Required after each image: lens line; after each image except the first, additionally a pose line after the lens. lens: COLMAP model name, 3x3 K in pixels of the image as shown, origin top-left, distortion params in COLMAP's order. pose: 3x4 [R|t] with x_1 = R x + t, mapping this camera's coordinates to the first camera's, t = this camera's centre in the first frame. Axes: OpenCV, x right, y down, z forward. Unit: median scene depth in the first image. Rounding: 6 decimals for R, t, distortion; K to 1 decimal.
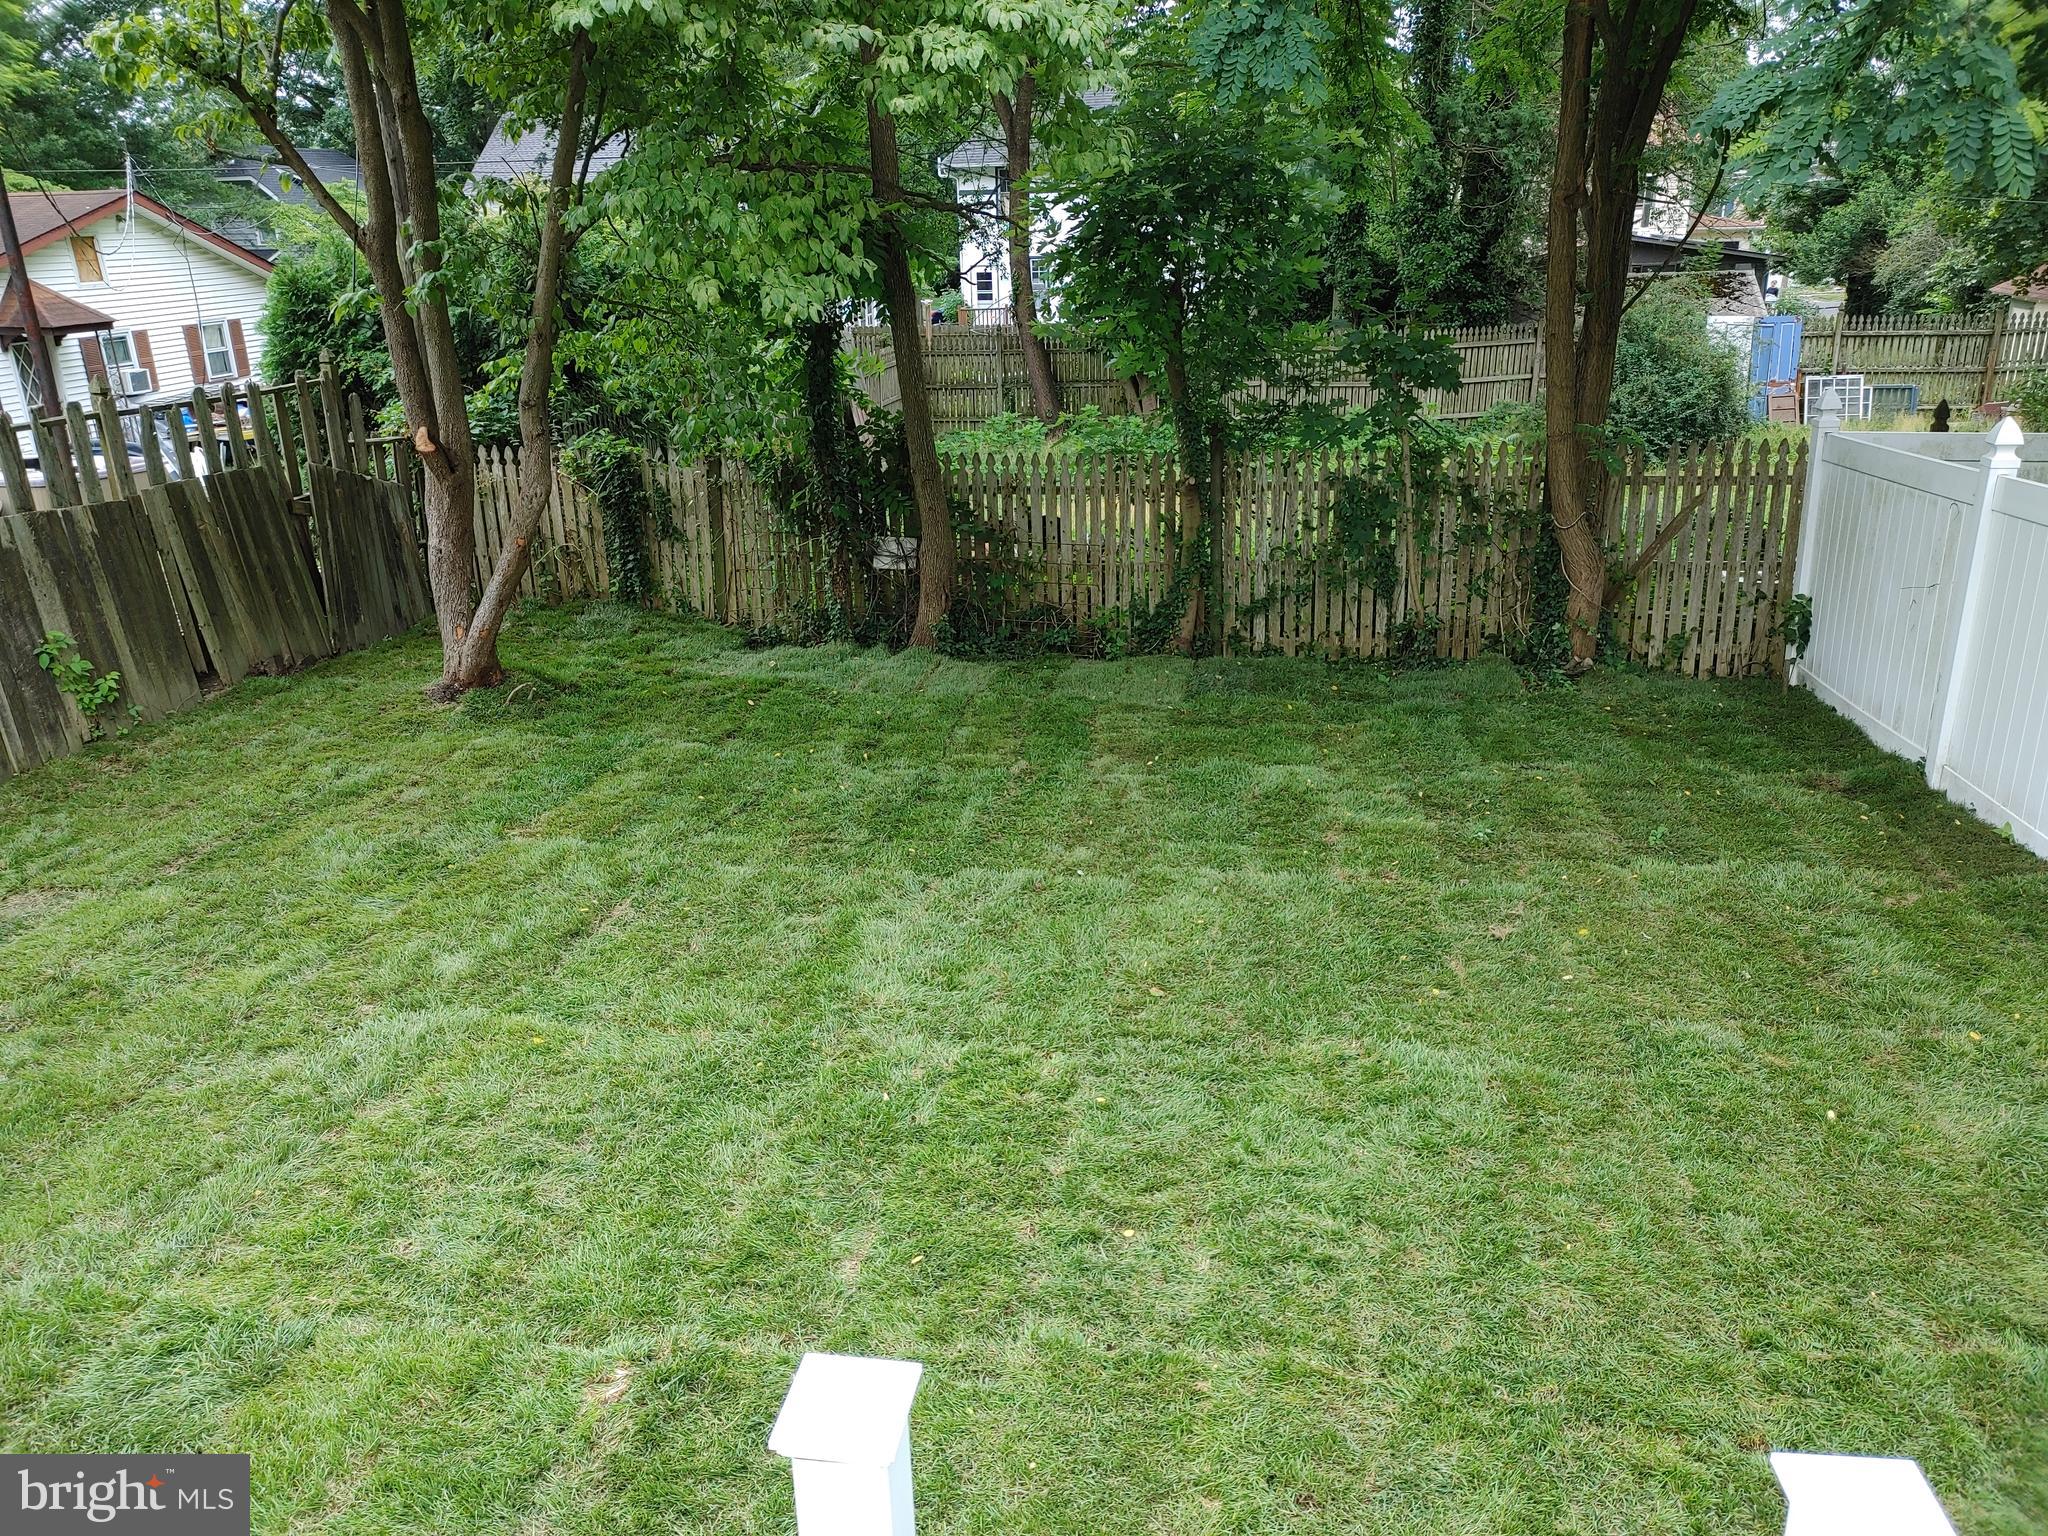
lens RADIAL K [[1556.0, 0, 1030.9], [0, 1556.0, 757.1], [0, 0, 1]] dist [0.048135, -0.030117]
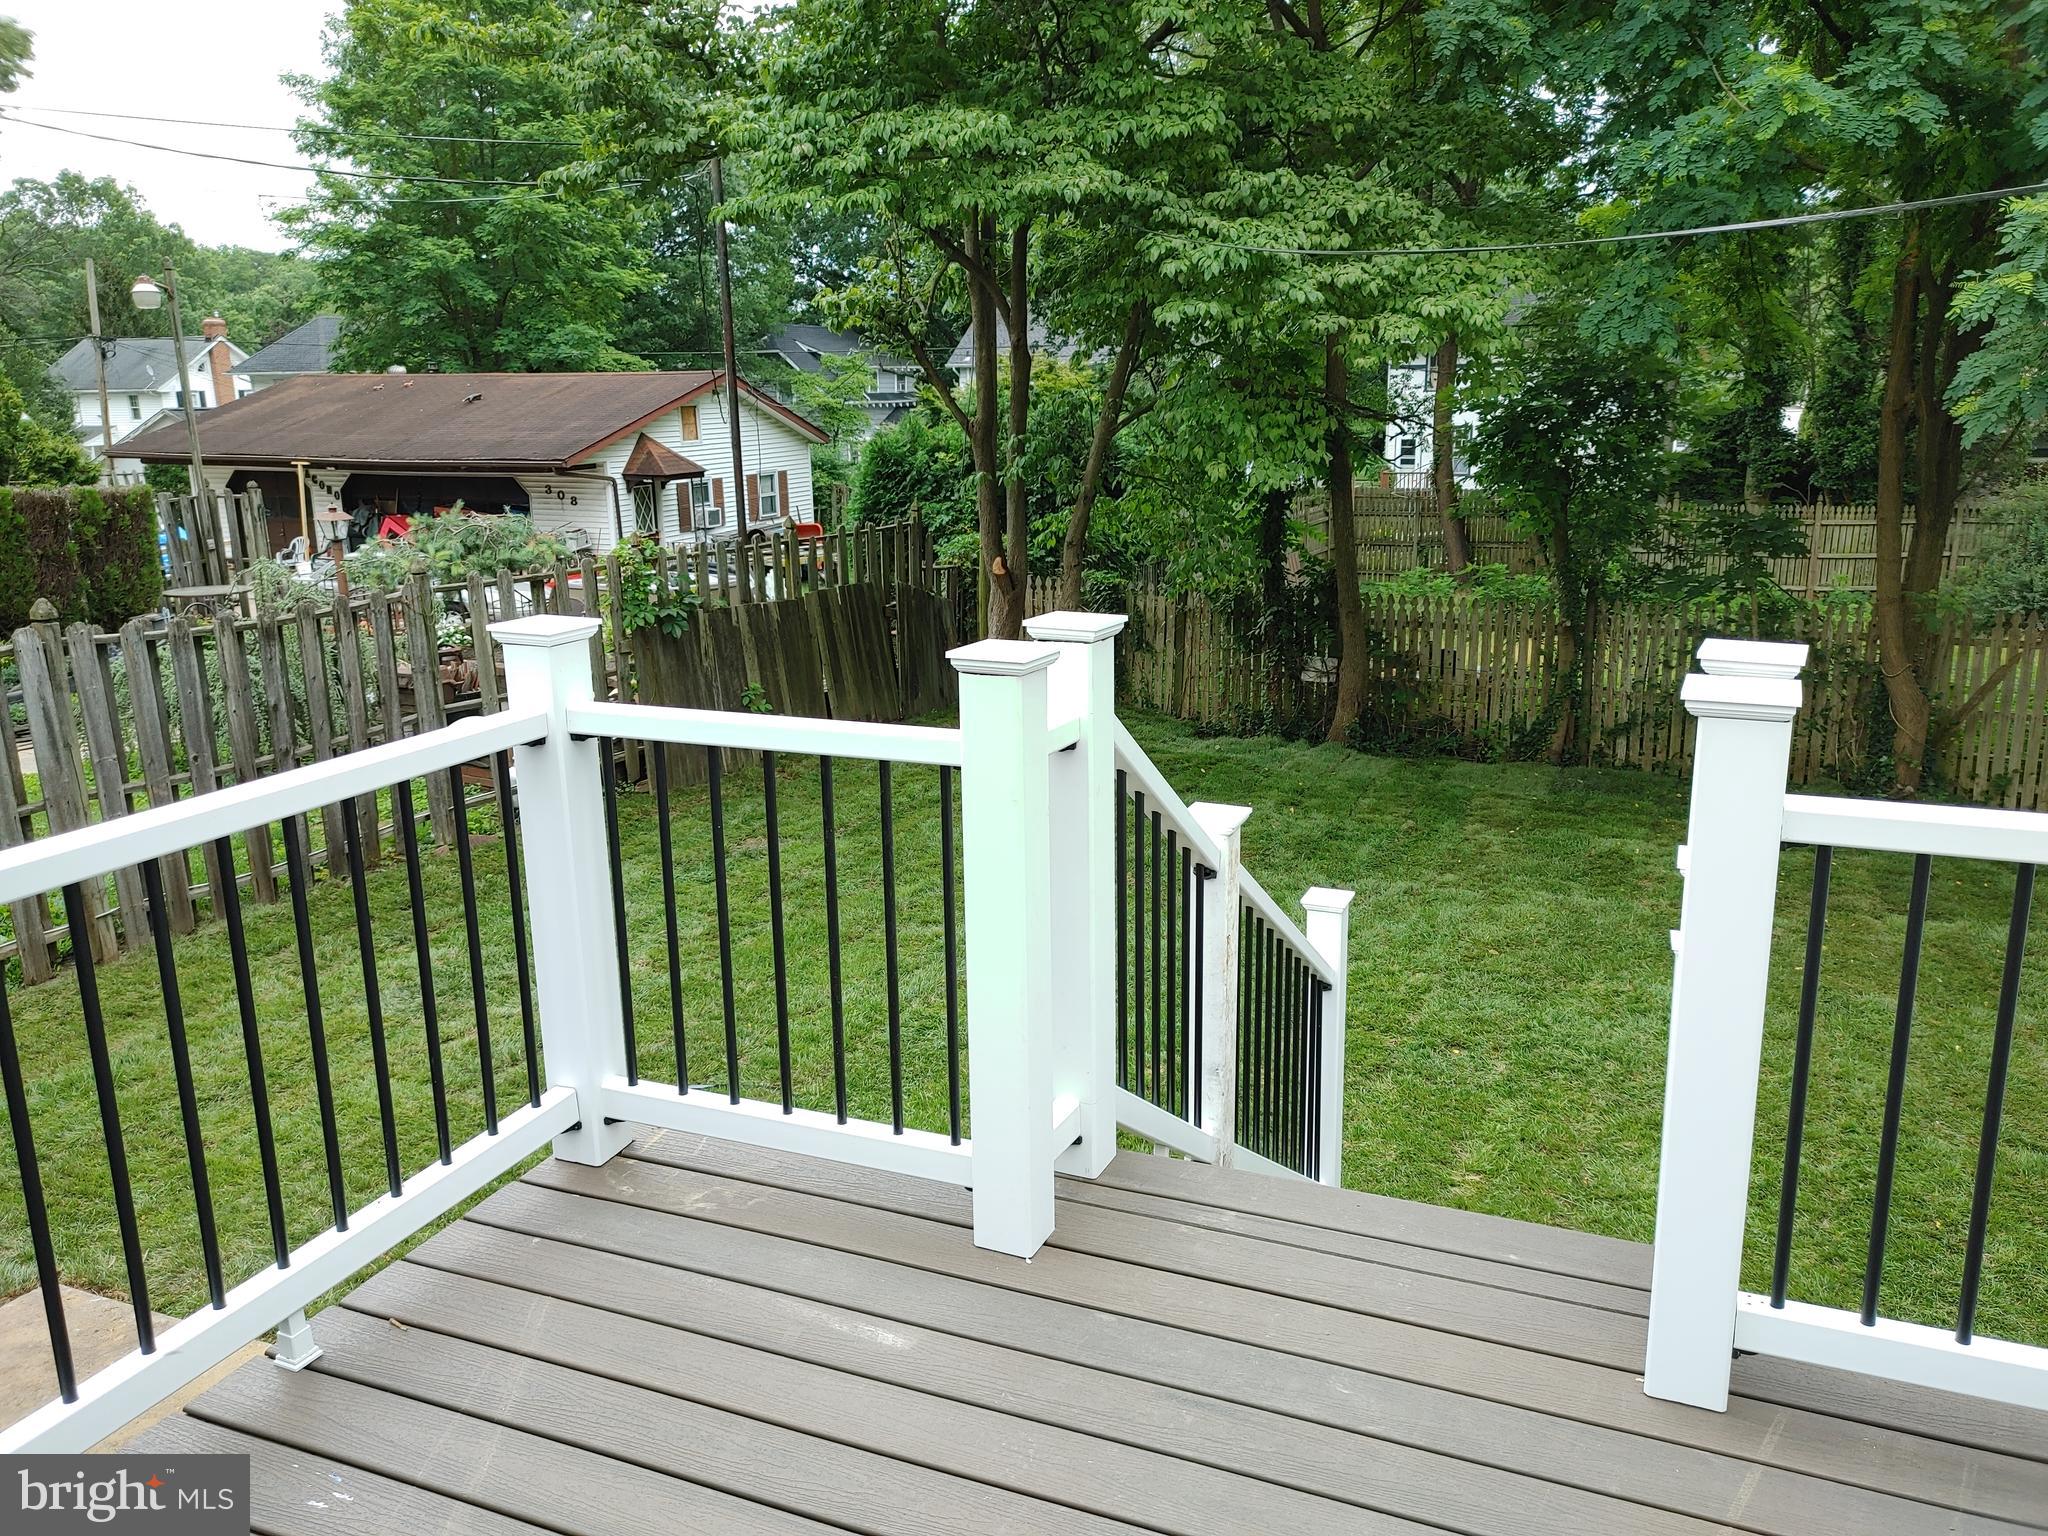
lens RADIAL K [[1563.0, 0, 1046.6], [0, 1563.0, 754.5], [0, 0, 1]] dist [0.024366, 0.003010]
pose [[0.968453, 0.069714, -0.239245, 0.007222], [-0.092475, 0.992058, -0.085257, 0.070425], [0.231401, 0.104692, 0.967209, -0.287846]]
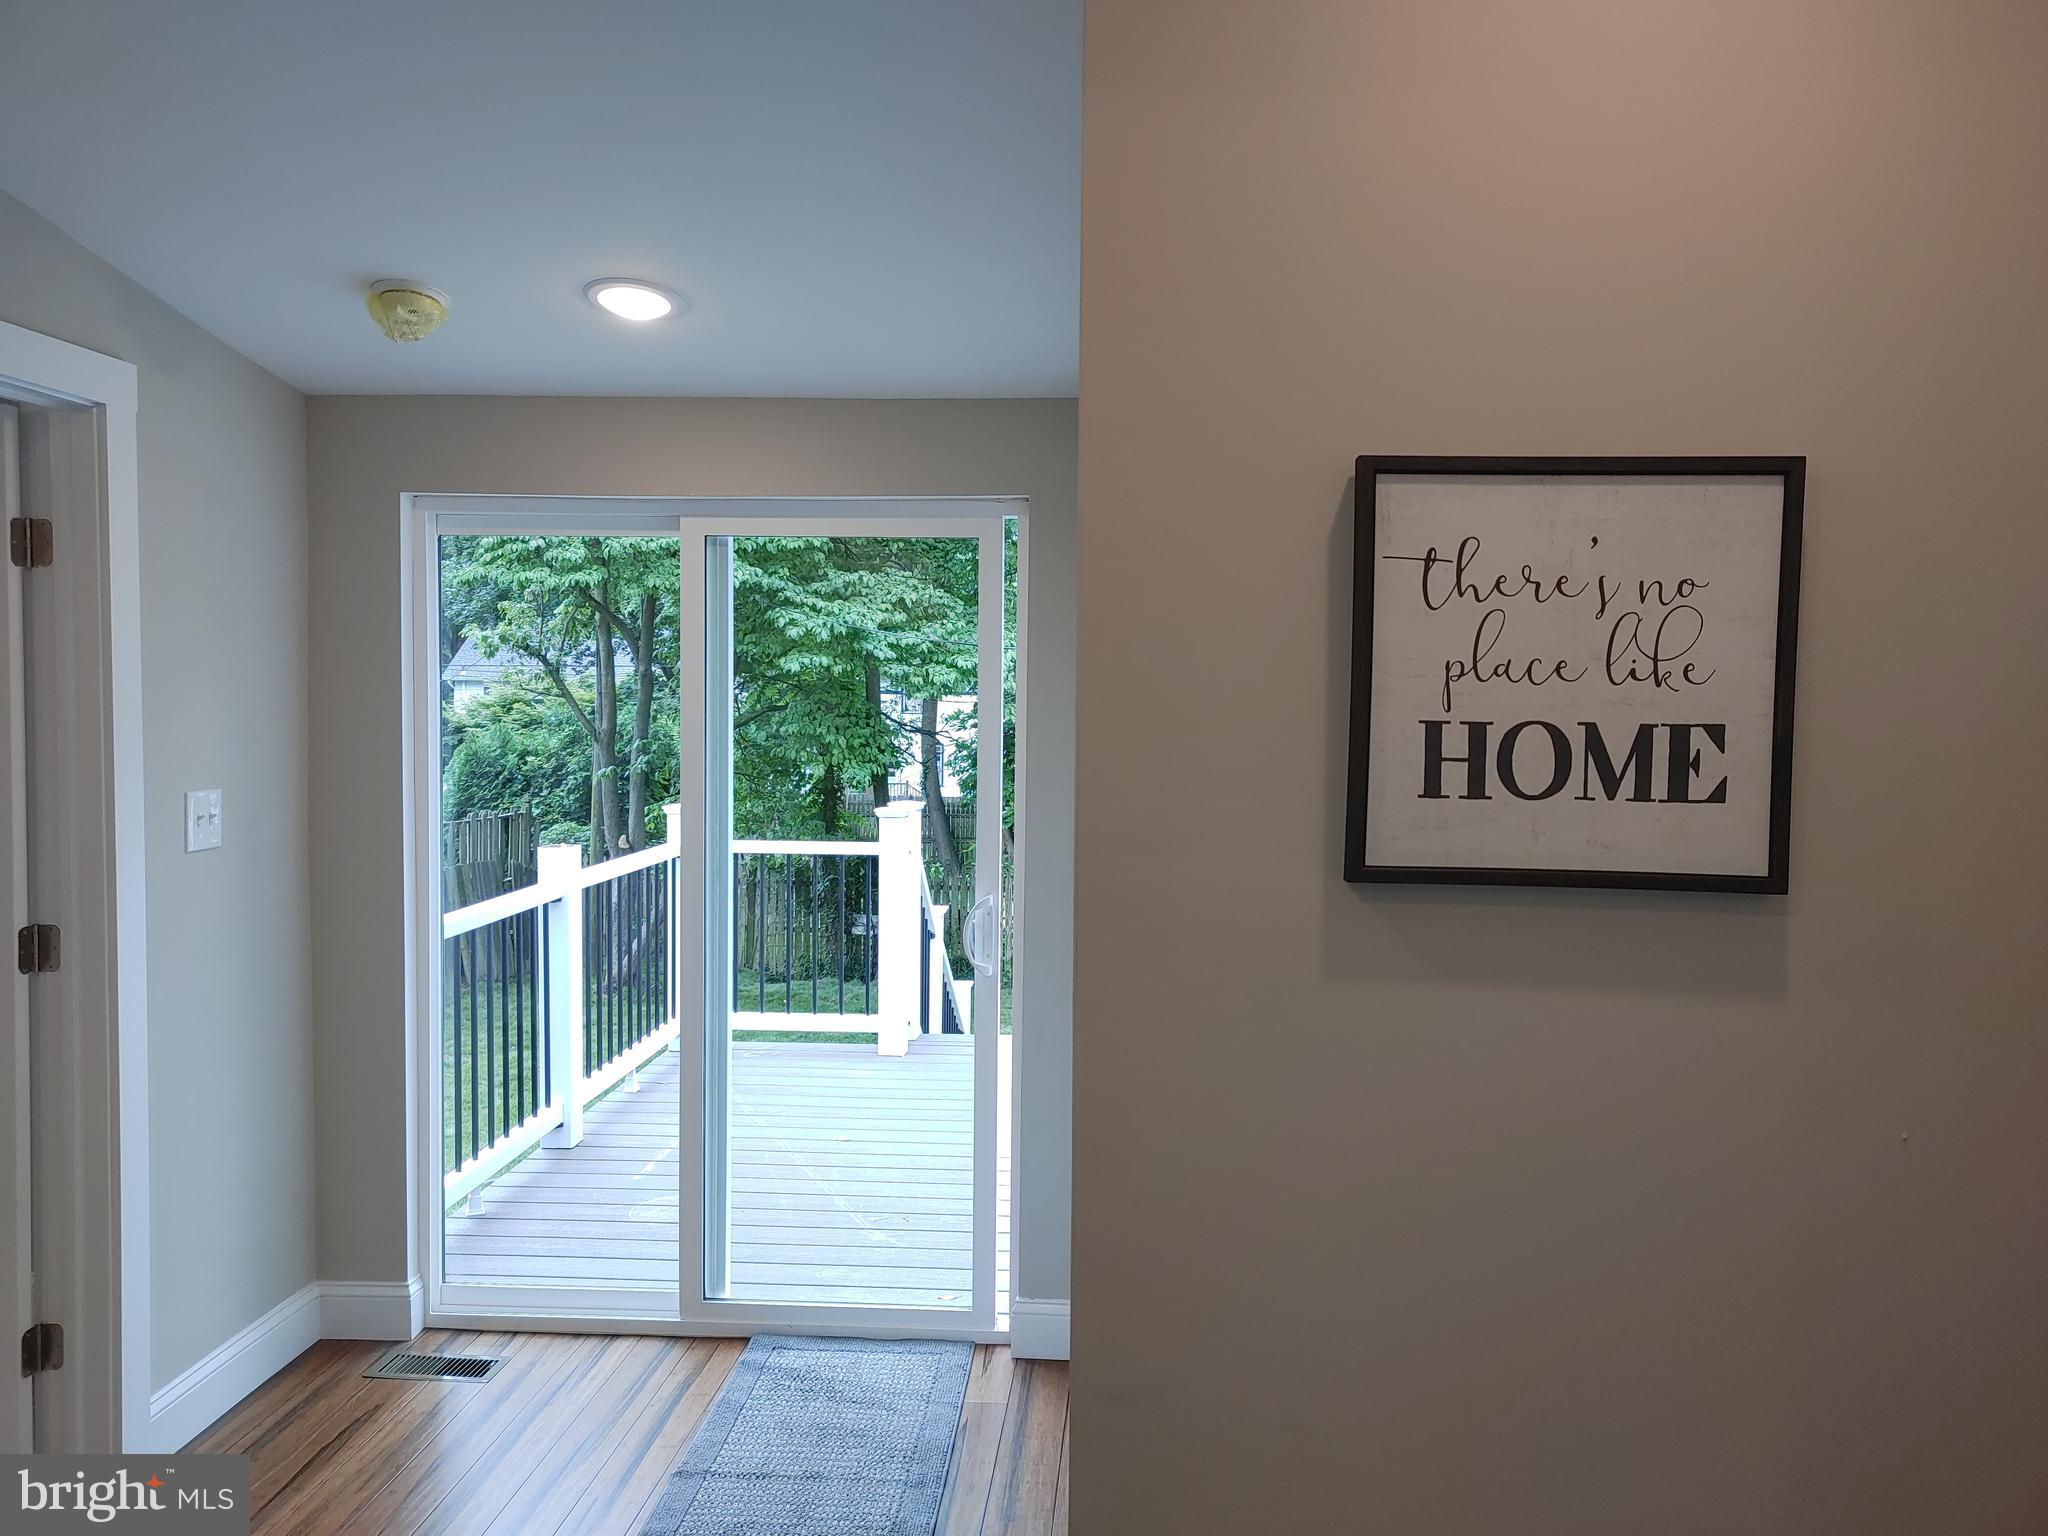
lens RADIAL K [[1556.0, 0, 1030.9], [0, 1556.0, 757.1], [0, 0, 1]] dist [0.048135, -0.030117]
pose [[0.996416, 0.030609, 0.078862, -0.052632], [-0.006139, 0.955951, -0.293464, 0.189822], [-0.084371, 0.291928, 0.952712, -0.648344]]
